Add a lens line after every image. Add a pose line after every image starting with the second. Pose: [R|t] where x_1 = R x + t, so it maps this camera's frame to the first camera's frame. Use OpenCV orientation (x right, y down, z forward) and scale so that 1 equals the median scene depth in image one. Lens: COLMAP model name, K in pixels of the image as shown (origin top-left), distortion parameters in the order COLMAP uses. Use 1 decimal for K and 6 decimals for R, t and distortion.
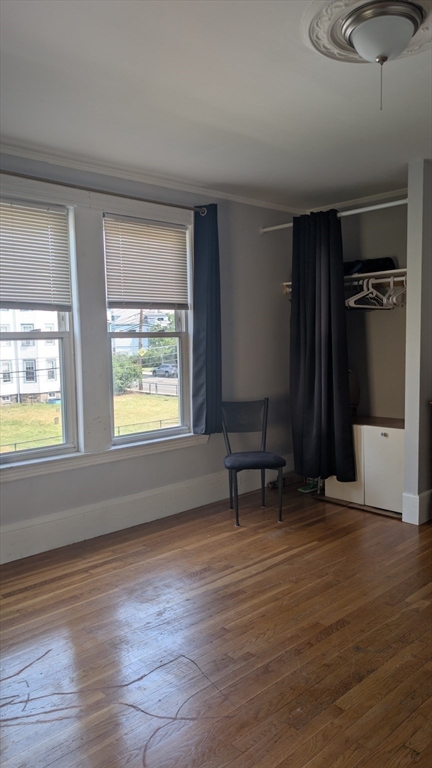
lens RADIAL K [[555.0, 0, 216.0], [0, 555.0, 384.0], [0, 0, 1]] dist [-0.001970, -0.002476]
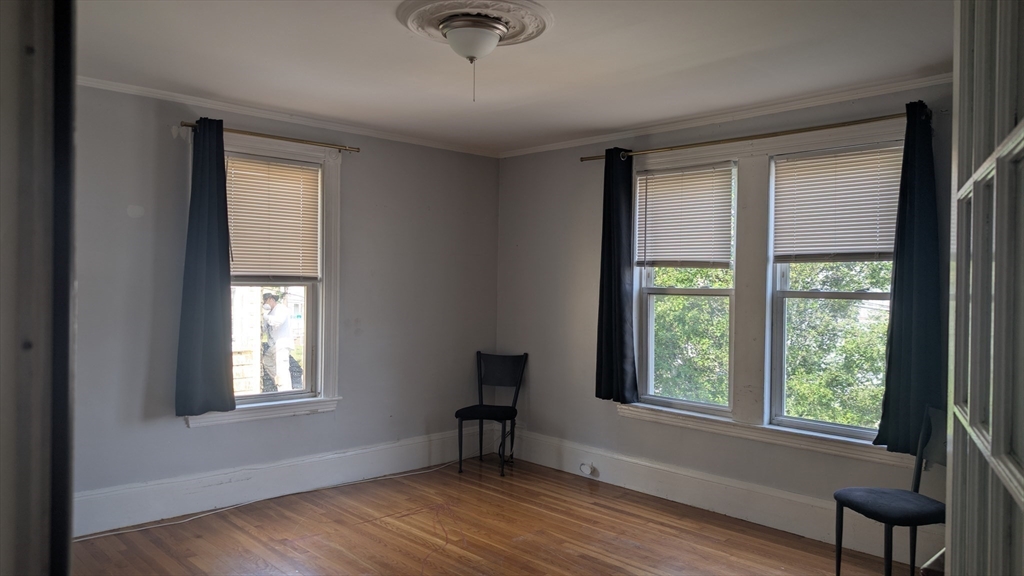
lens RADIAL K [[740.0, 0, 512.0], [0, 740.0, 288.0], [0, 0, 1]] dist [-0.001970, -0.002476]
pose [[-0.013123, 0.026350, -0.999567, 1.042092], [-0.088640, 0.995686, 0.027412, -0.101878], [0.995977, 0.088962, -0.010731, 0.661332]]
